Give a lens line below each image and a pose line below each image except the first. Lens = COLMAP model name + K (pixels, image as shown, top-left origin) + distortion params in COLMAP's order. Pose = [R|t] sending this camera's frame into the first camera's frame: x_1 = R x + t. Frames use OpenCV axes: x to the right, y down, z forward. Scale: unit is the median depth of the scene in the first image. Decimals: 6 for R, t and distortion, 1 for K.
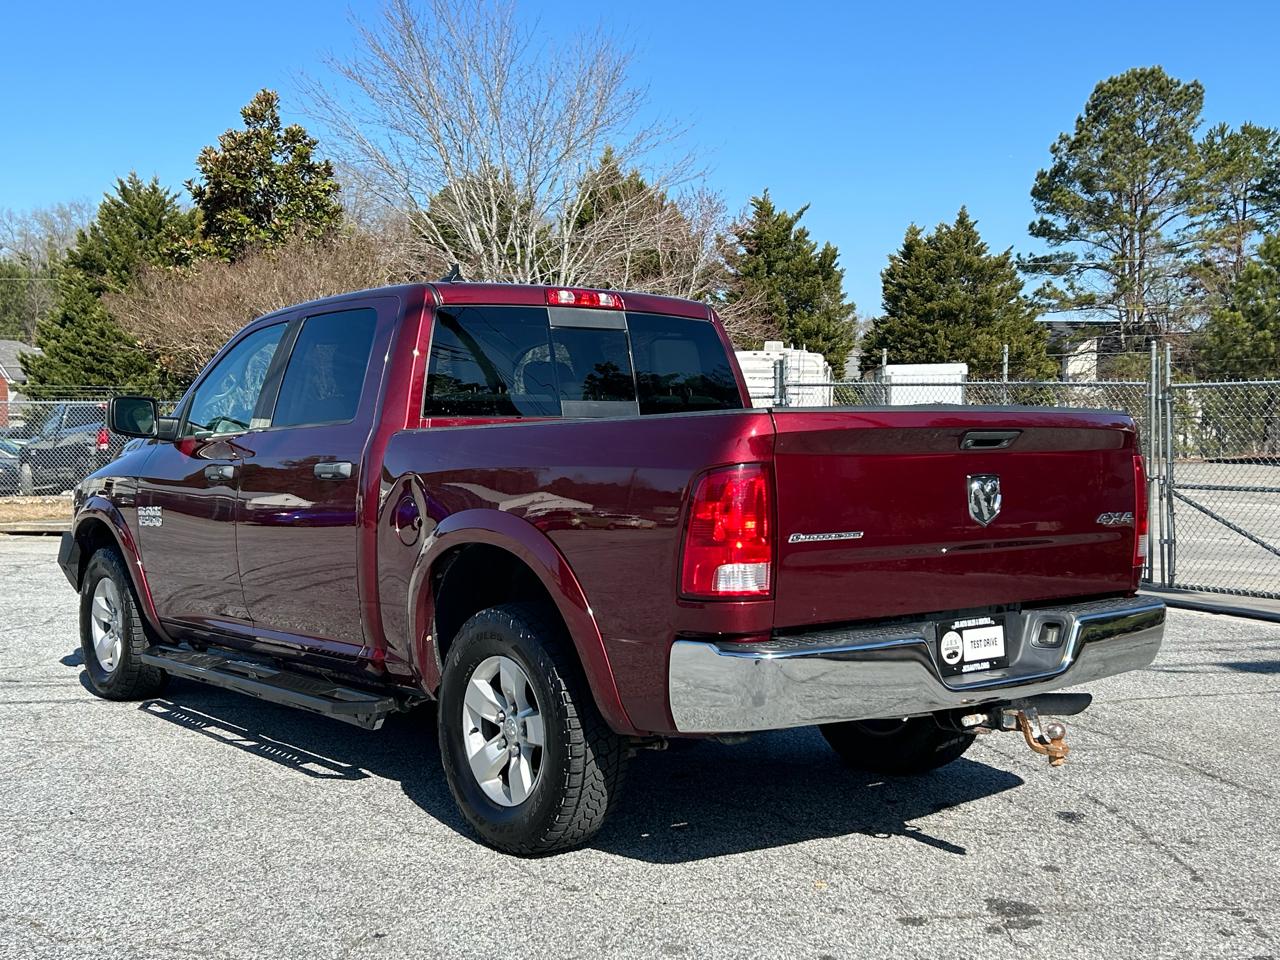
lens RADIAL K [[1485.3, 0, 643.3], [0, 1485.3, 503.0], [0, 0, 1]] dist [0.165750, -0.463858]
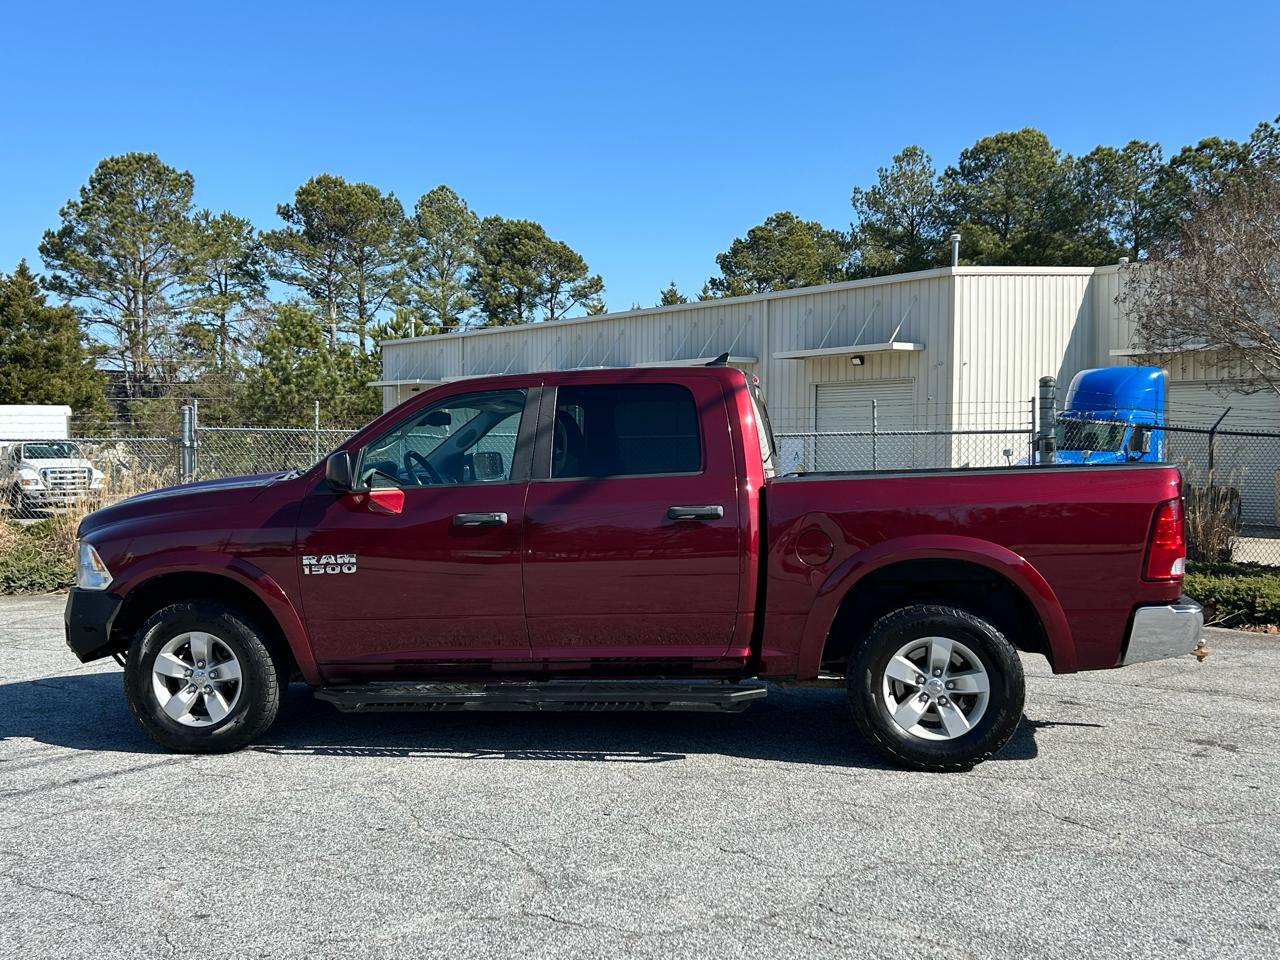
lens RADIAL K [[1278.5, 0, 640.2], [0, 1278.5, 498.1], [0, 0, 1]] dist [0.120414, -0.263731]
pose [[0.736361, -0.023977, 0.676164, -0.091076], [0.038926, 0.999218, -0.006958, -0.002652], [-0.675468, 0.031444, 0.736719, 0.021779]]
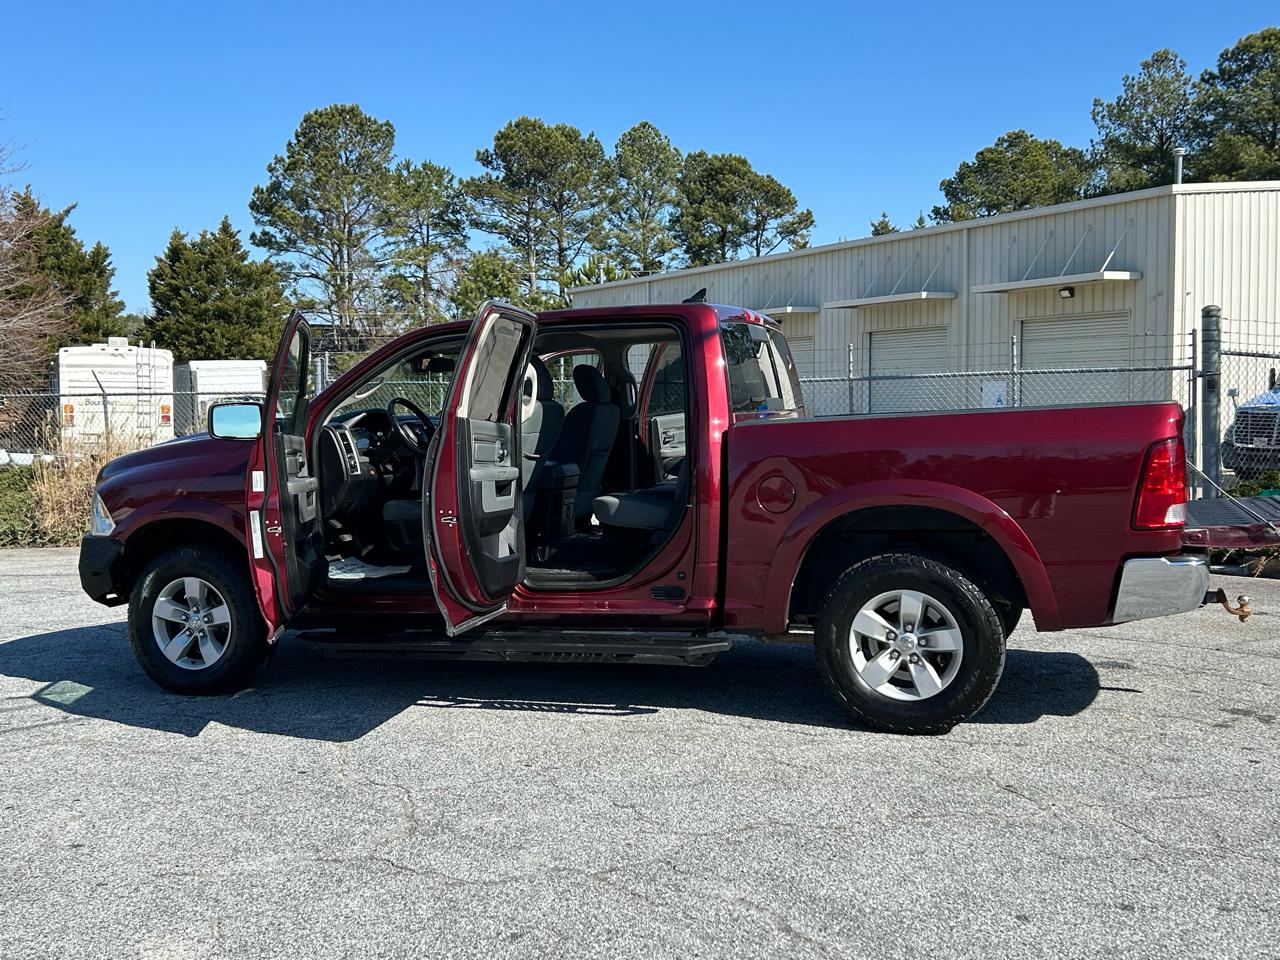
lens RADIAL K [[1340.8, 0, 626.2], [0, 1340.8, 496.8], [0, 0, 1]] dist [0.149033, -0.381986]
pose [[0.844635, -0.048371, 0.533153, -0.075470], [0.043963, 0.998813, 0.020971, -0.001315], [-0.533534, 0.005727, 0.845759, 0.008809]]
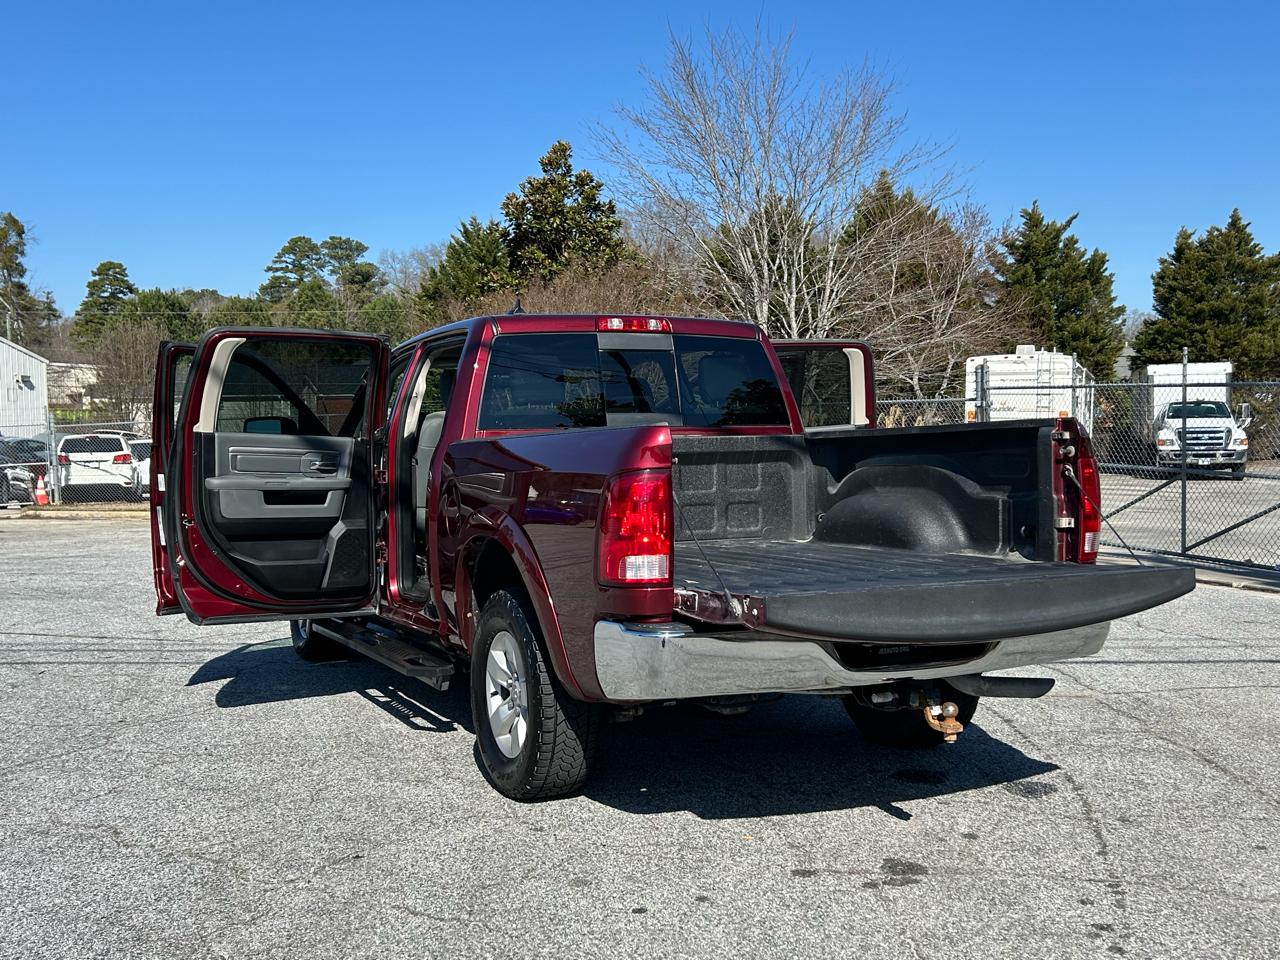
lens RADIAL K [[1340.8, 0, 626.2], [0, 1340.8, 496.8], [0, 0, 1]] dist [0.149033, -0.381986]
pose [[0.973632, 0.000670, -0.228121, 0.019346], [-0.000707, 1.000000, -0.000077, -0.000338], [0.228121, 0.000236, 0.973633, -0.001603]]
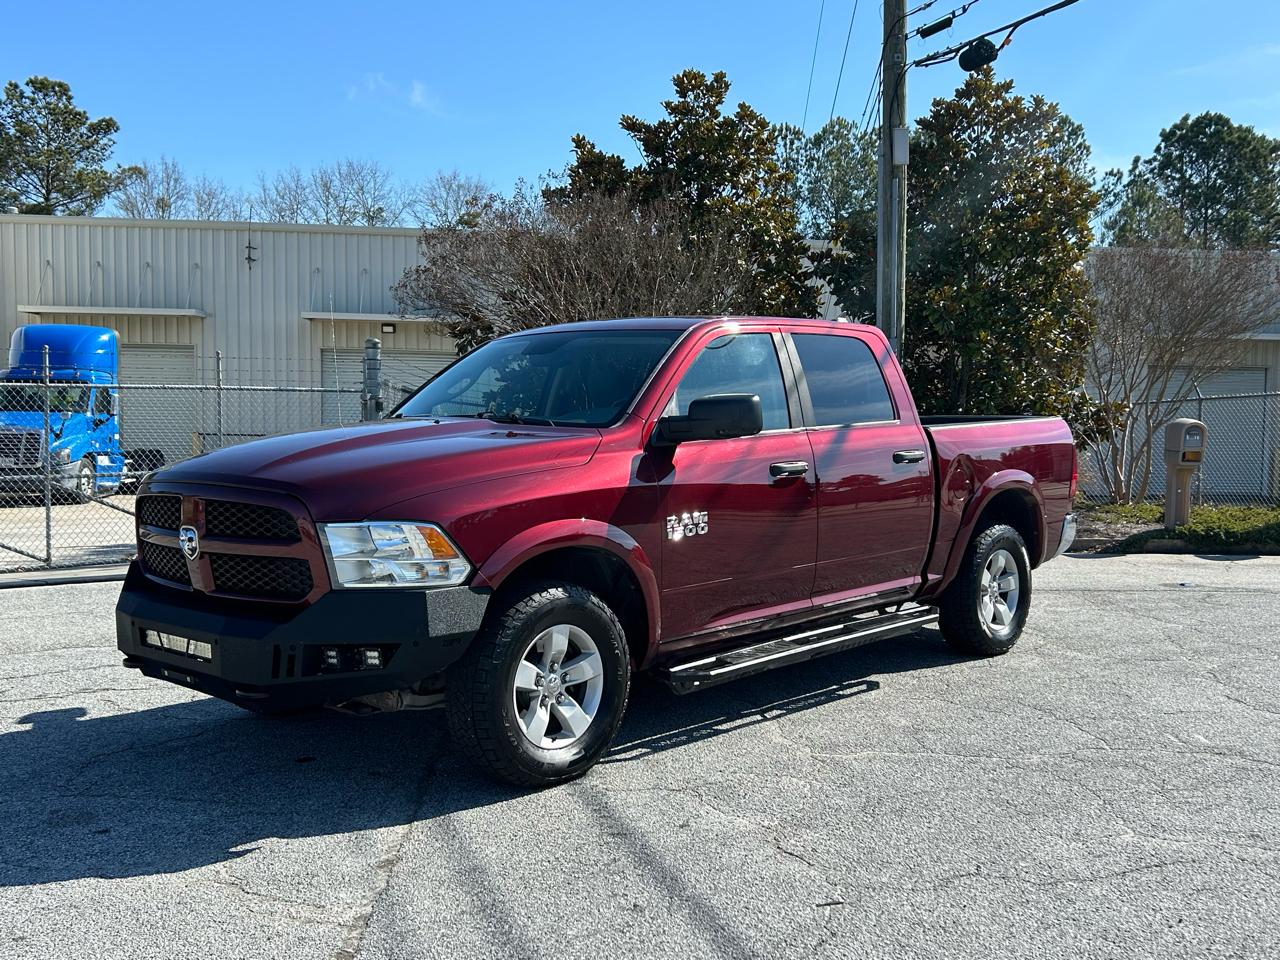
lens RADIAL K [[1282.1, 0, 646.8], [0, 1282.1, 497.6], [0, 0, 1]] dist [0.085801, -0.143489]
pose [[-0.157262, -0.057057, 0.985907, -0.127423], [0.048752, 0.996664, 0.065456, -0.006969], [-0.986353, 0.058358, -0.153956, 0.133861]]
